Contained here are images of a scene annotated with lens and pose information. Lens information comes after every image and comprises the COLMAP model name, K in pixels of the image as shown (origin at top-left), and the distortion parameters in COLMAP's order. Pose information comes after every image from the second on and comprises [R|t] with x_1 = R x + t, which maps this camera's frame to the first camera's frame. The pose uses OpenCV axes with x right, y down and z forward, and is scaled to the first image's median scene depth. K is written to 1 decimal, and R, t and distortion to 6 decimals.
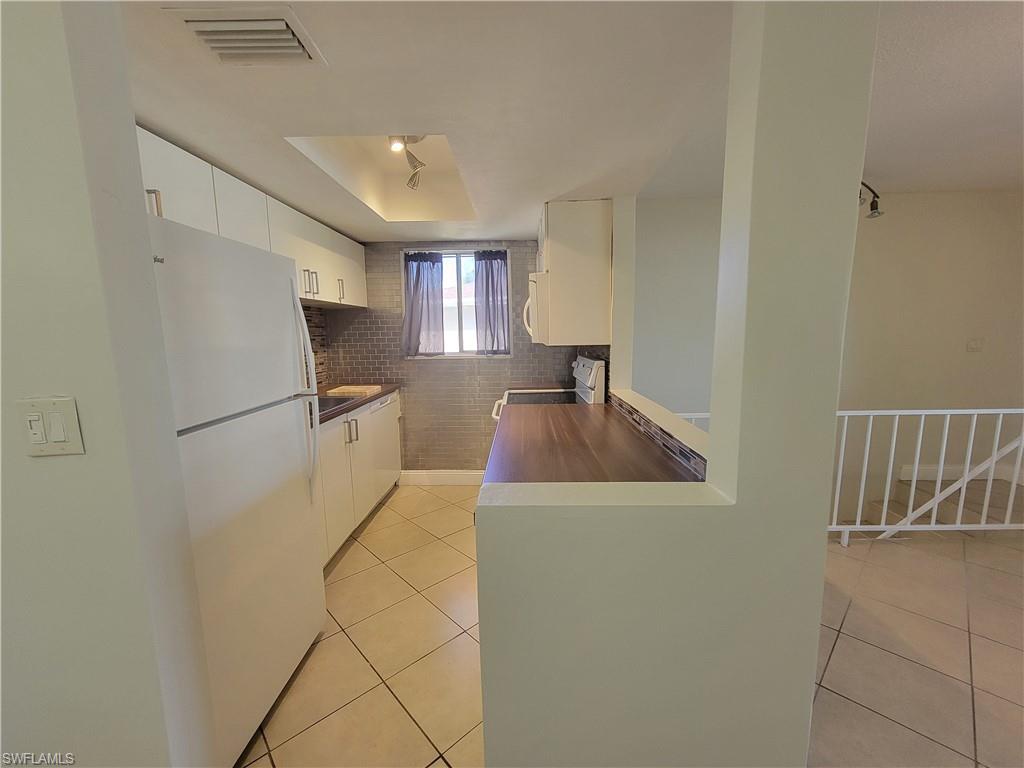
lens RADIAL K [[419.8, 0, 513.0], [0, 419.8, 389.0], [0, 0, 1]] dist [-0.005698, 0.001793]
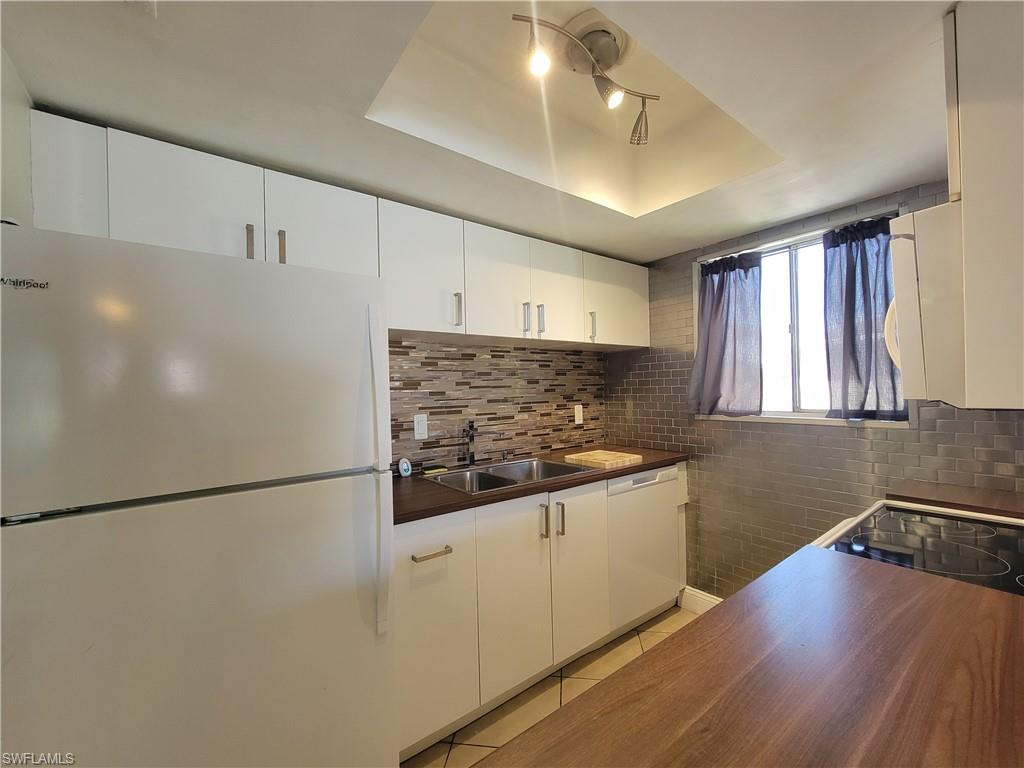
lens RADIAL K [[419.8, 0, 512.6], [0, 419.8, 390.2], [0, 0, 1]] dist [-0.005698, 0.001793]
pose [[0.624928, 0.002242, -0.780679, 0.085367], [-0.093063, 0.993079, -0.071644, -0.041962], [0.775115, 0.117424, 0.620812, 0.360120]]
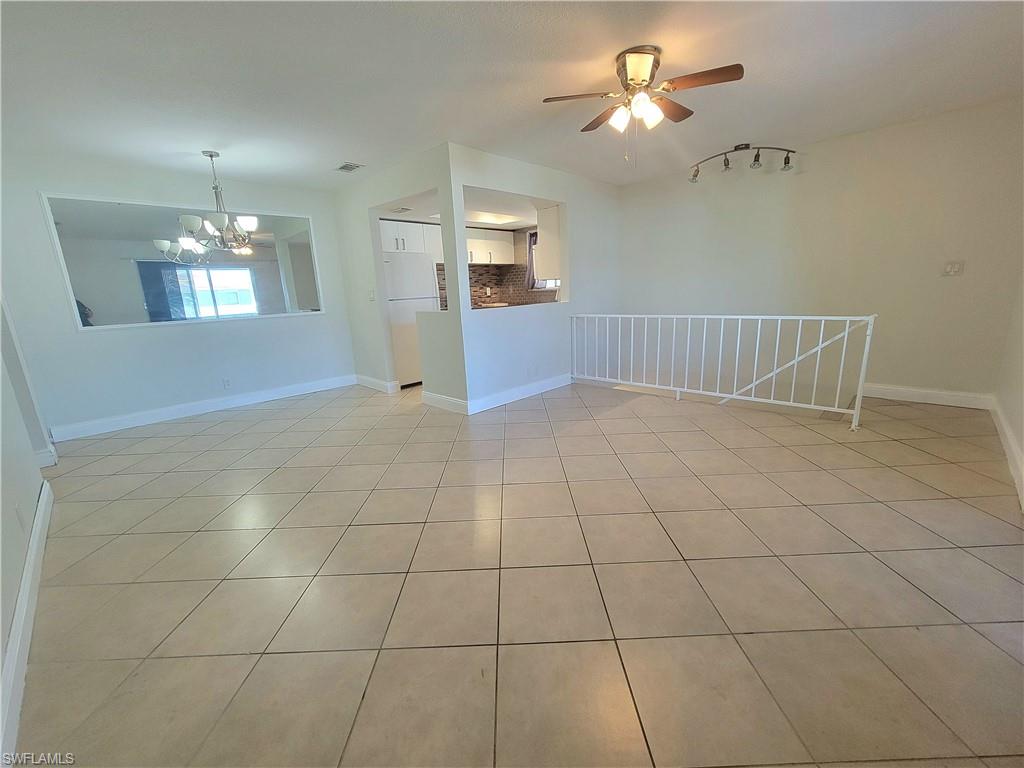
lens RADIAL K [[419.8, 0, 512.0], [0, 419.8, 391.0], [0, 0, 1]] dist [-0.005698, 0.001793]
pose [[0.726555, 0.147299, -0.671134, 1.056362], [-0.062793, 0.986898, 0.148624, 0.100984], [0.684233, -0.065841, 0.726286, -0.469953]]
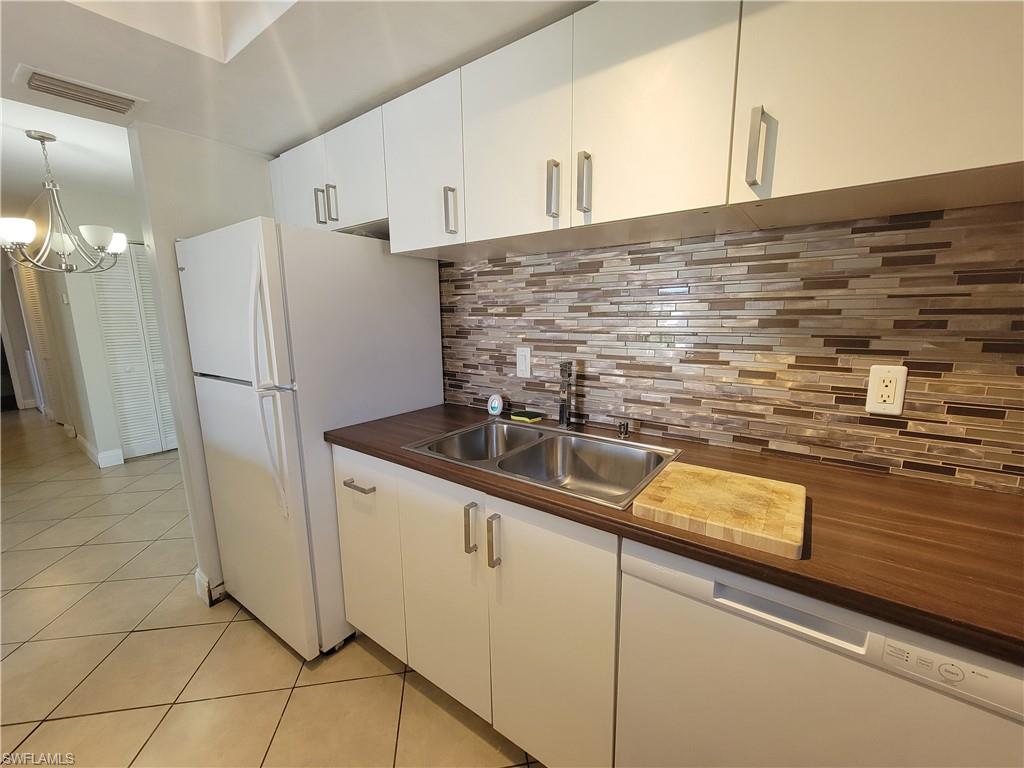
lens RADIAL K [[419.8, 0, 512.2], [0, 419.8, 390.0], [0, 0, 1]] dist [-0.005698, 0.001793]
pose [[-0.576382, 0.167401, -0.799850, -0.057074], [-0.092442, 0.959153, 0.267356, -0.121145], [0.811935, 0.228039, -0.537364, 0.901309]]
